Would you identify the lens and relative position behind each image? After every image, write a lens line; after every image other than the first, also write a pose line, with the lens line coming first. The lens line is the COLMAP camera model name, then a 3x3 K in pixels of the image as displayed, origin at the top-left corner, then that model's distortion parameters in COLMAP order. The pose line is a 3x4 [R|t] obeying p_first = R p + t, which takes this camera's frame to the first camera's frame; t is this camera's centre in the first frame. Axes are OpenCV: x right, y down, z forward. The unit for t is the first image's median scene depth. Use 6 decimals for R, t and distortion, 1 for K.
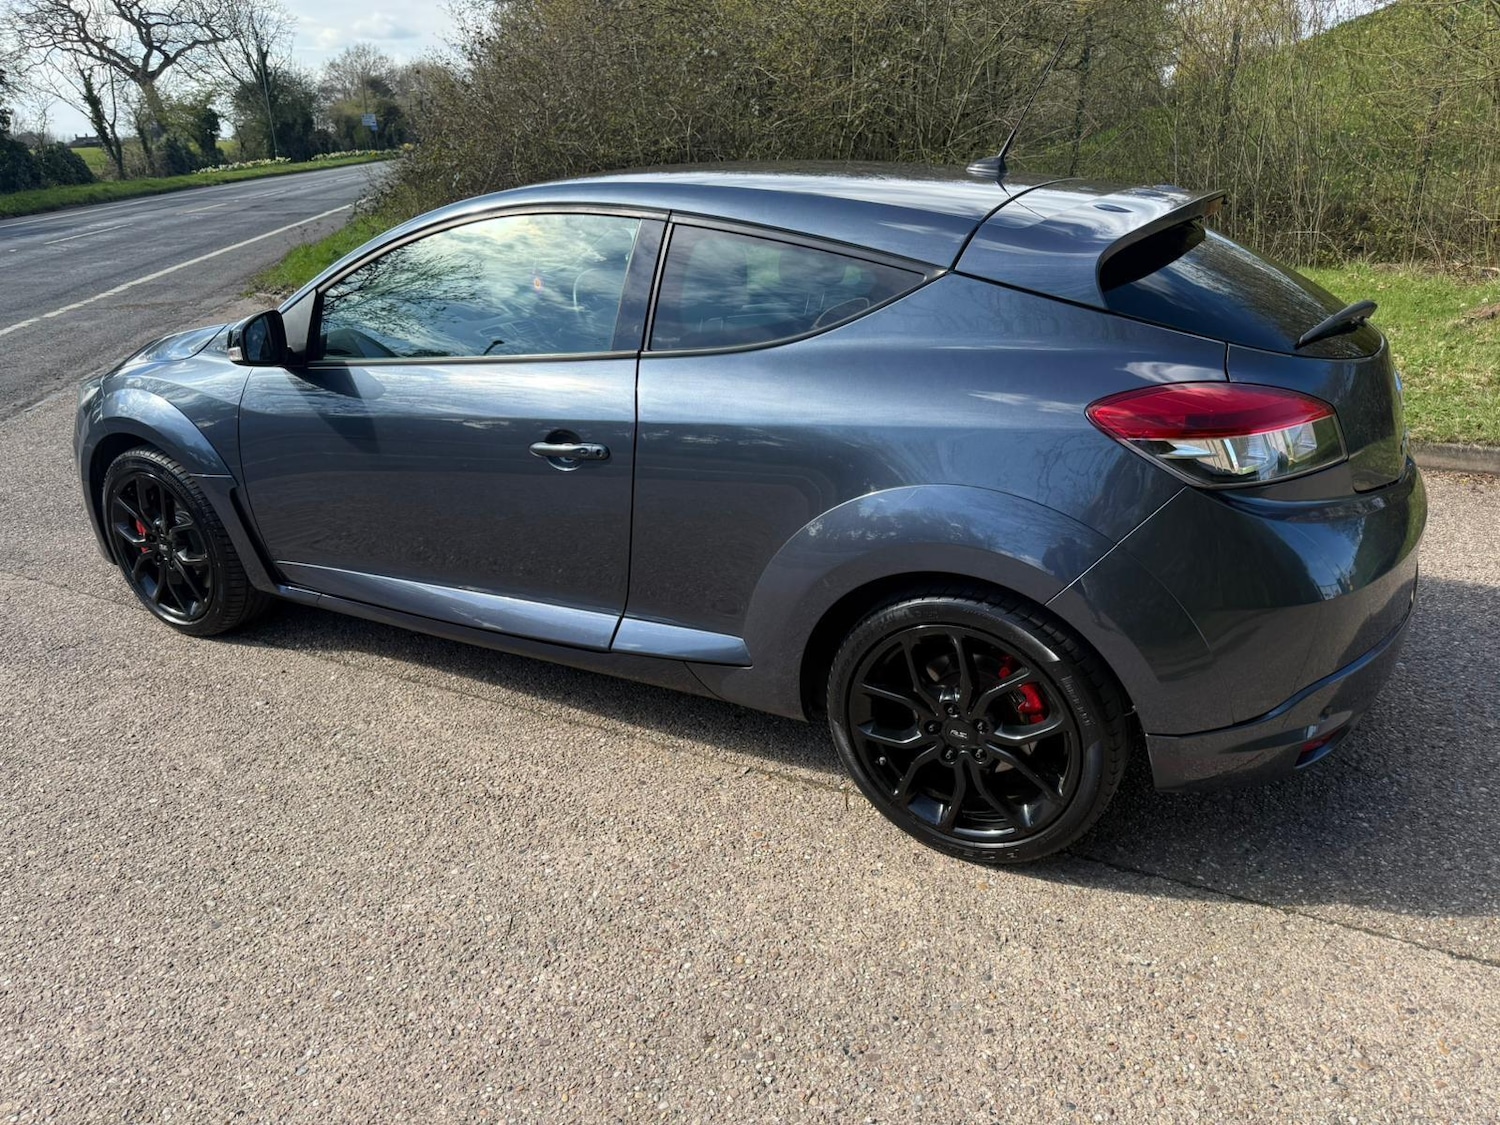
lens RADIAL K [[1051.2, 0, 754.7], [0, 1051.2, 555.5], [0, 0, 1]] dist [0.006609, -0.007262]
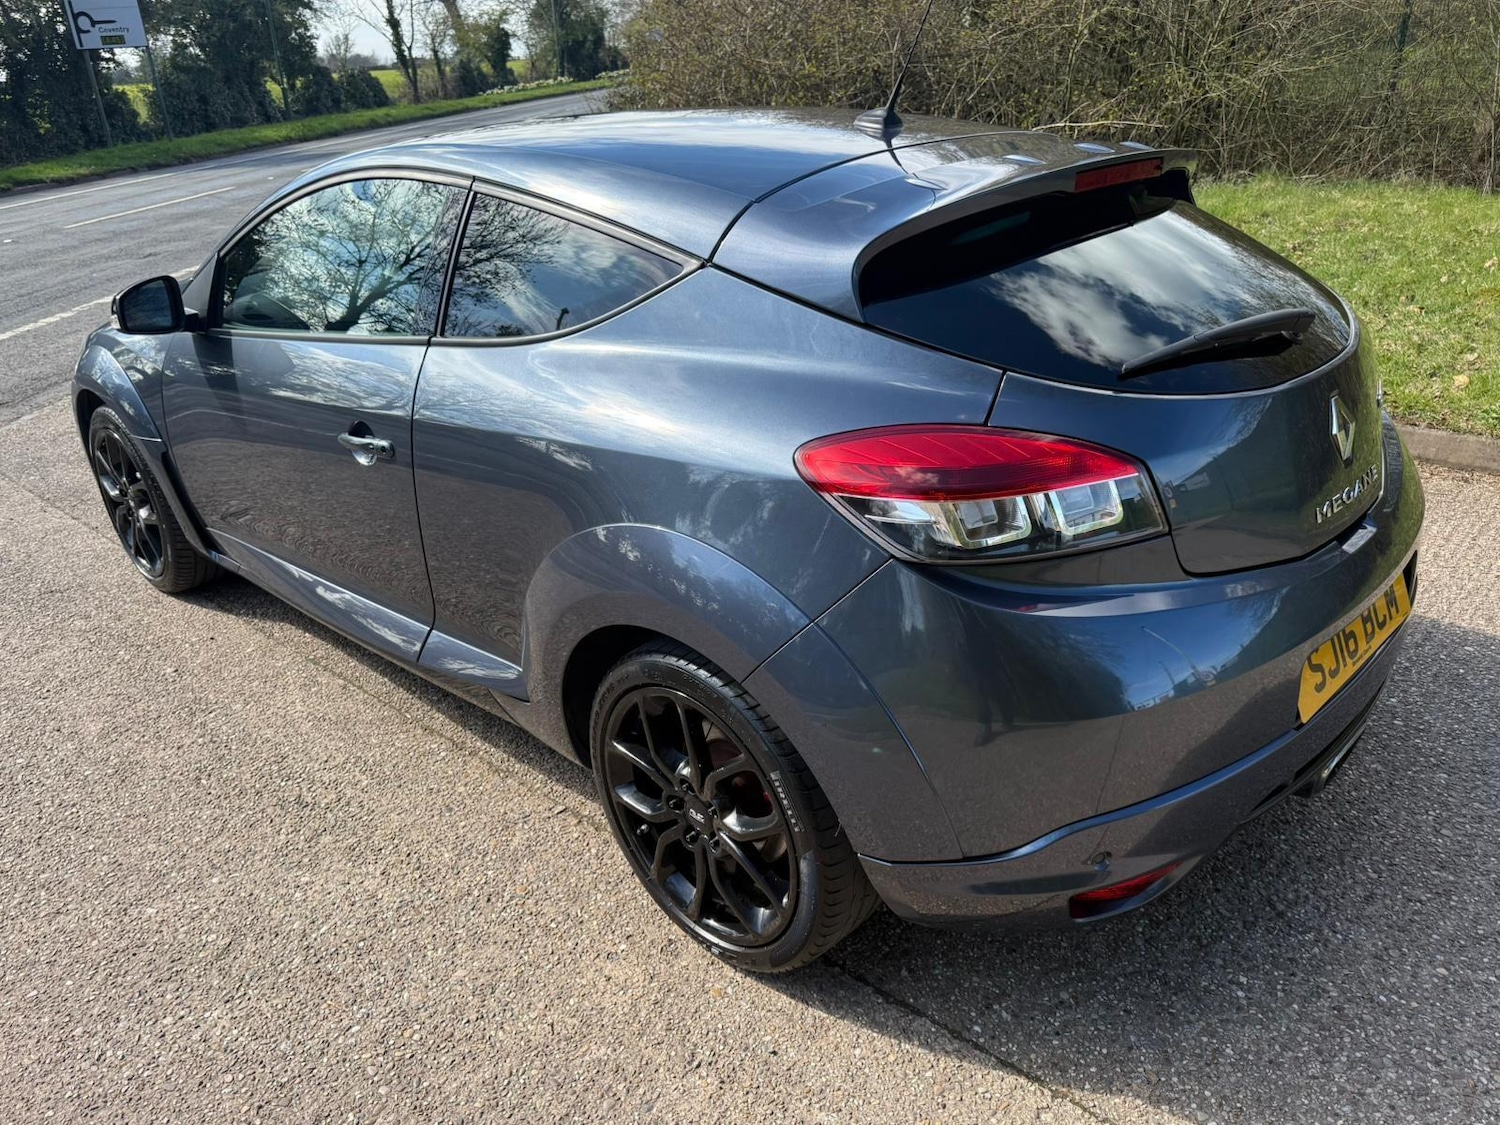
lens RADIAL K [[1117.8, 0, 756.4], [0, 1117.8, 573.2], [0, 0, 1]] dist [0.010324, -0.013631]
pose [[0.968774, 0.084563, -0.233079, 0.411825], [-0.070110, 0.995106, 0.069630, -0.085647], [0.237827, -0.051114, 0.969962, 0.138787]]
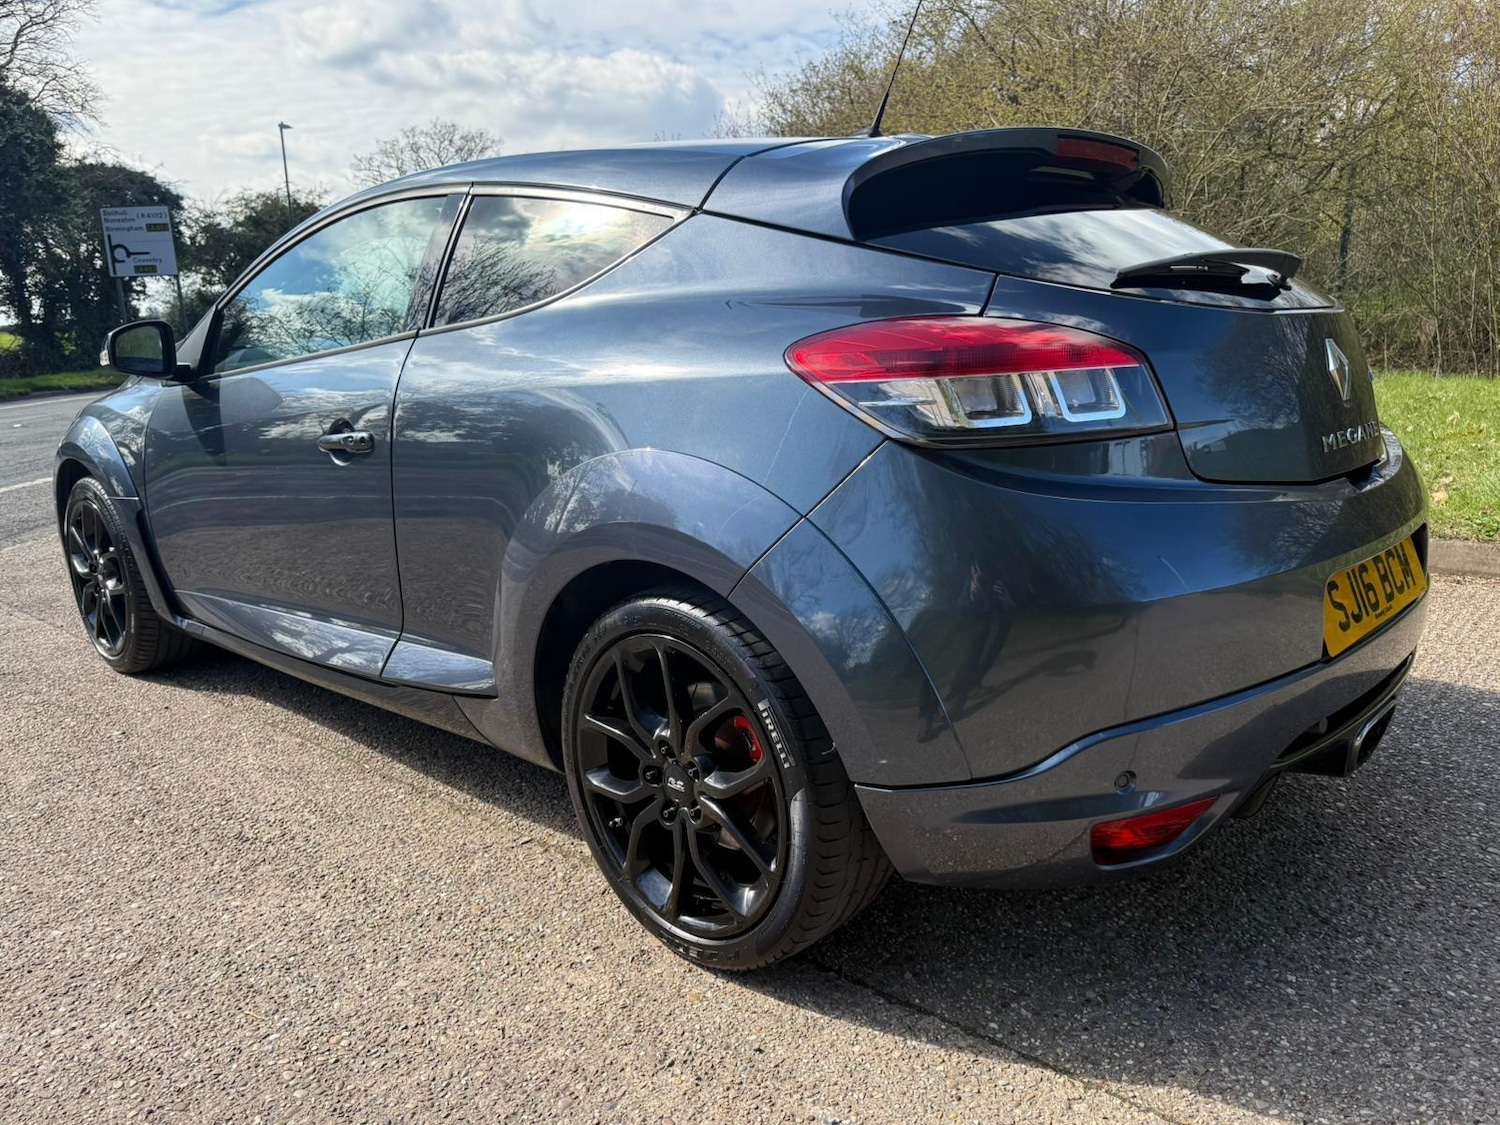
lens RADIAL K [[1118.3, 0, 761.1], [0, 1118.3, 555.9], [0, 0, 1]] dist [0.000281, -0.001966]
pose [[0.971914, 0.041999, -0.231559, 0.413949], [-0.077109, 0.986462, -0.144728, 0.112293], [0.222345, 0.158518, 0.961995, 0.191088]]
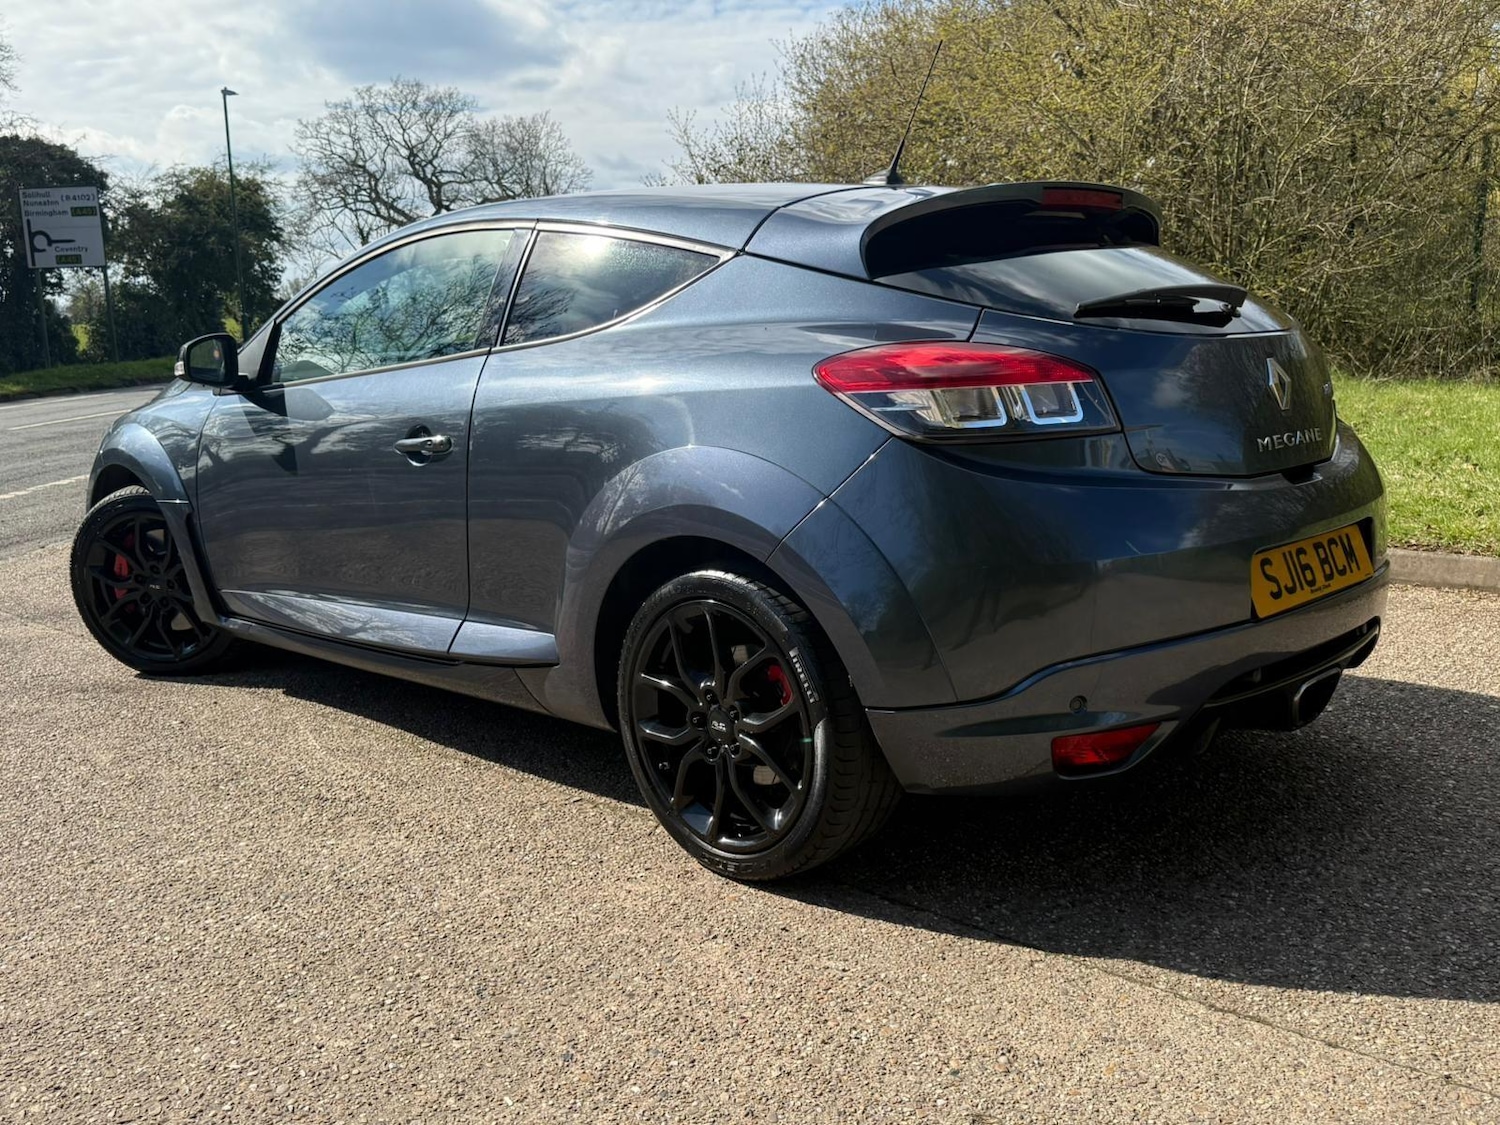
lens RADIAL K [[1357.0, 0, 724.8], [0, 1357.0, 559.7], [0, 0, 1]] dist [0.139139, -0.281442]
pose [[0.960727, 0.041679, -0.274348, 0.498271], [-0.092214, 0.980423, -0.173974, 0.223352], [0.261726, 0.192440, 0.945762, -0.160110]]
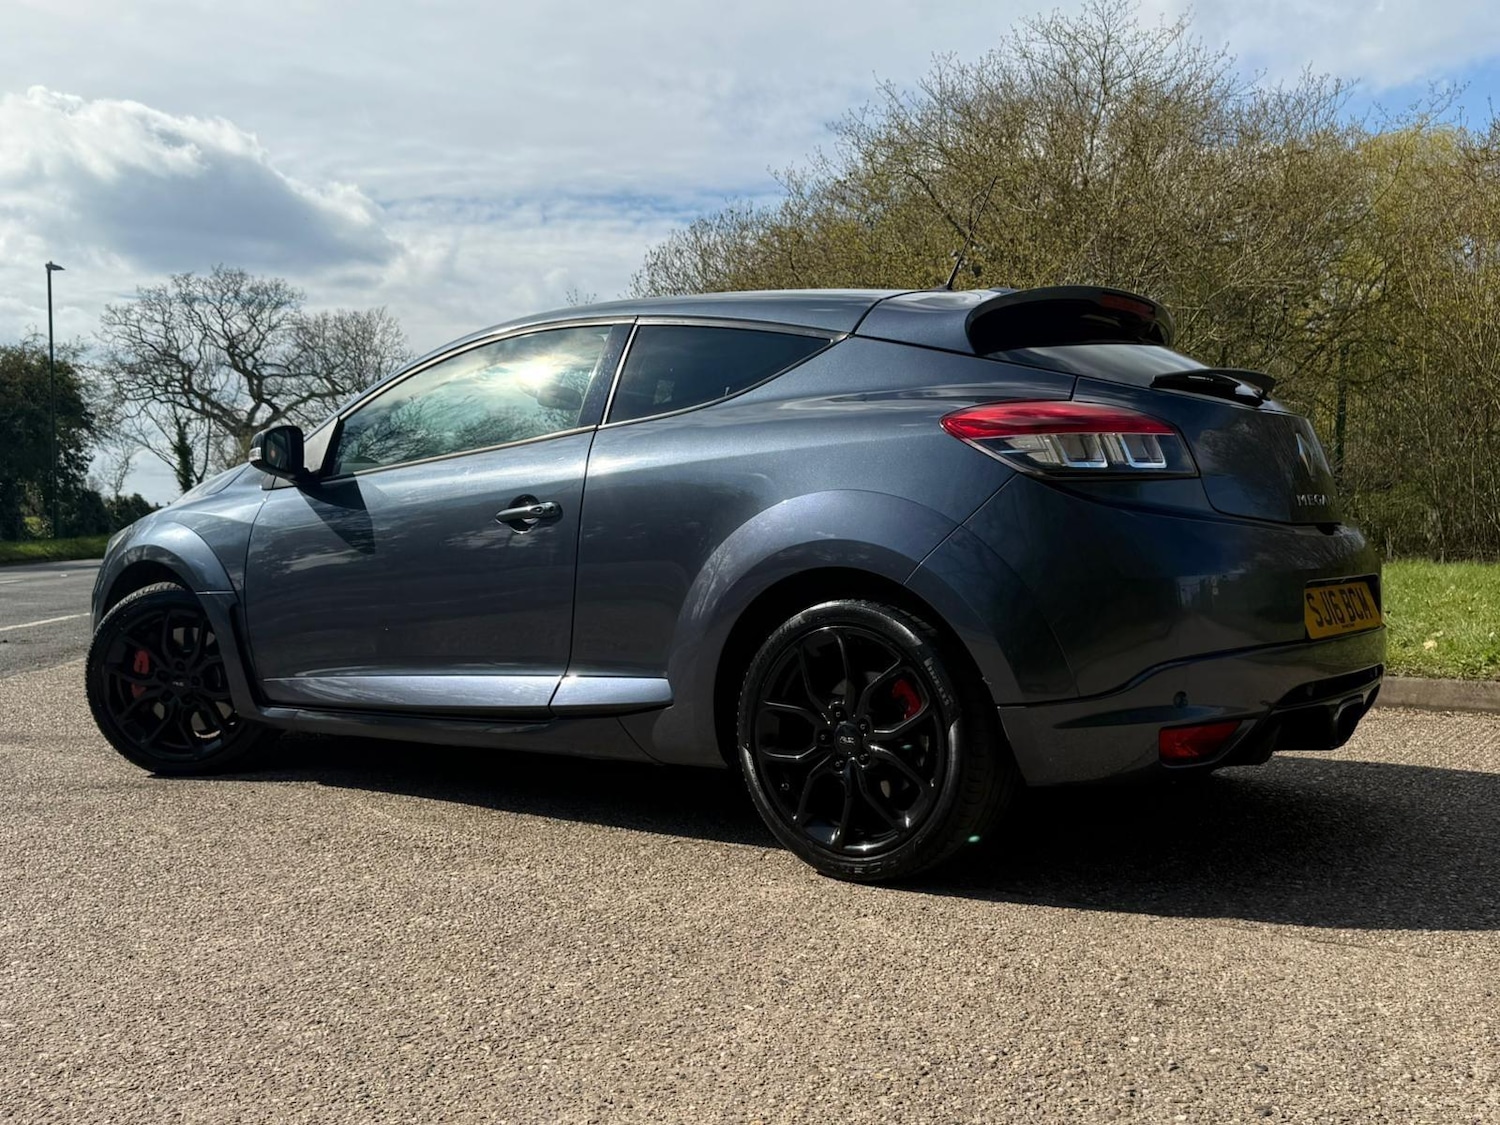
lens RADIAL K [[1442.5, 0, 749.9], [0, 1442.5, 594.2], [0, 0, 1]] dist [0.161153, -0.353150]
pose [[0.987768, 0.020973, -0.154514, 0.302944], [-0.068432, 0.948695, -0.308698, 0.456581], [0.140112, 0.315496, 0.938526, -0.382005]]
